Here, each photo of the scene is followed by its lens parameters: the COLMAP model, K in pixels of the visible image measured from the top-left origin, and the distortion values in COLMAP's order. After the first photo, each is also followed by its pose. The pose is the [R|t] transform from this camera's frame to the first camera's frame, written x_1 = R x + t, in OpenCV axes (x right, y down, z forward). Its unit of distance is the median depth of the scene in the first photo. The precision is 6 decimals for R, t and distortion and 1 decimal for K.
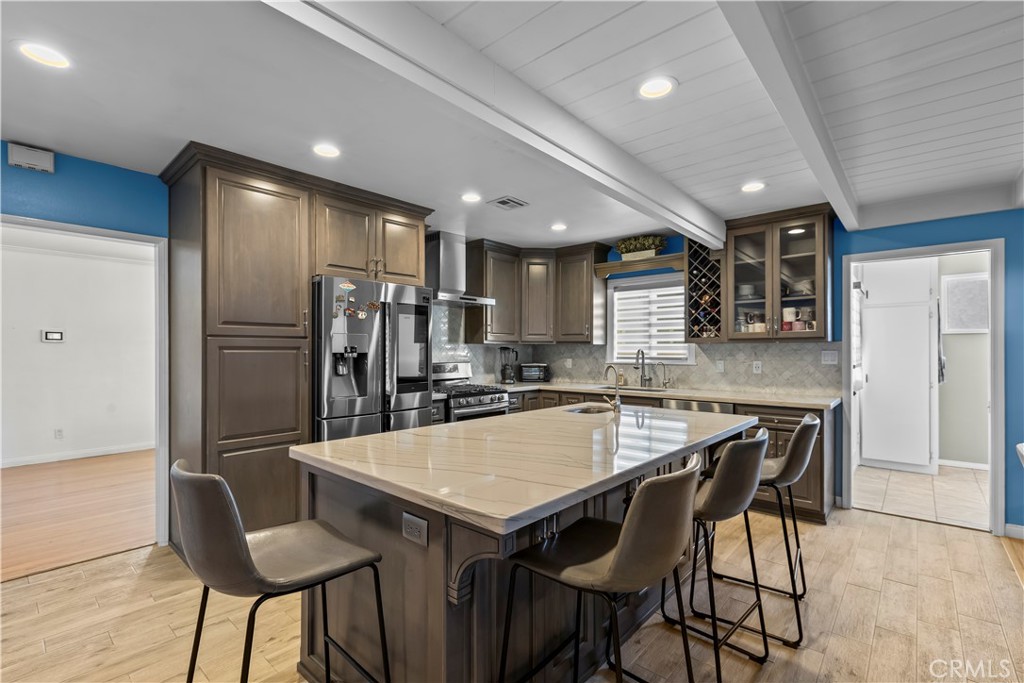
lens RADIAL K [[454.4, 0, 518.6], [0, 454.4, 345.5], [0, 0, 1]] dist [0.000996, 0.000728]
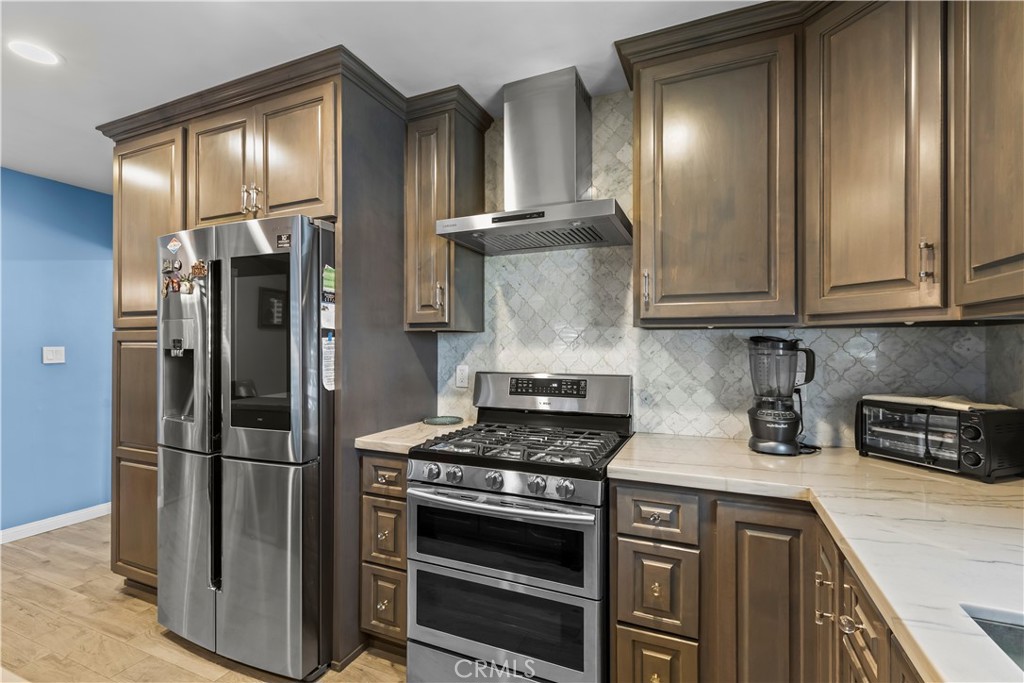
lens RADIAL K [[454.4, 0, 518.6], [0, 454.4, 345.5], [0, 0, 1]] dist [0.000996, 0.000728]
pose [[0.317455, 0.000138, -0.948273, 0.313279], [0.004872, 0.999987, 0.001776, 0.009919], [0.948261, -0.005184, 0.317450, 1.024717]]
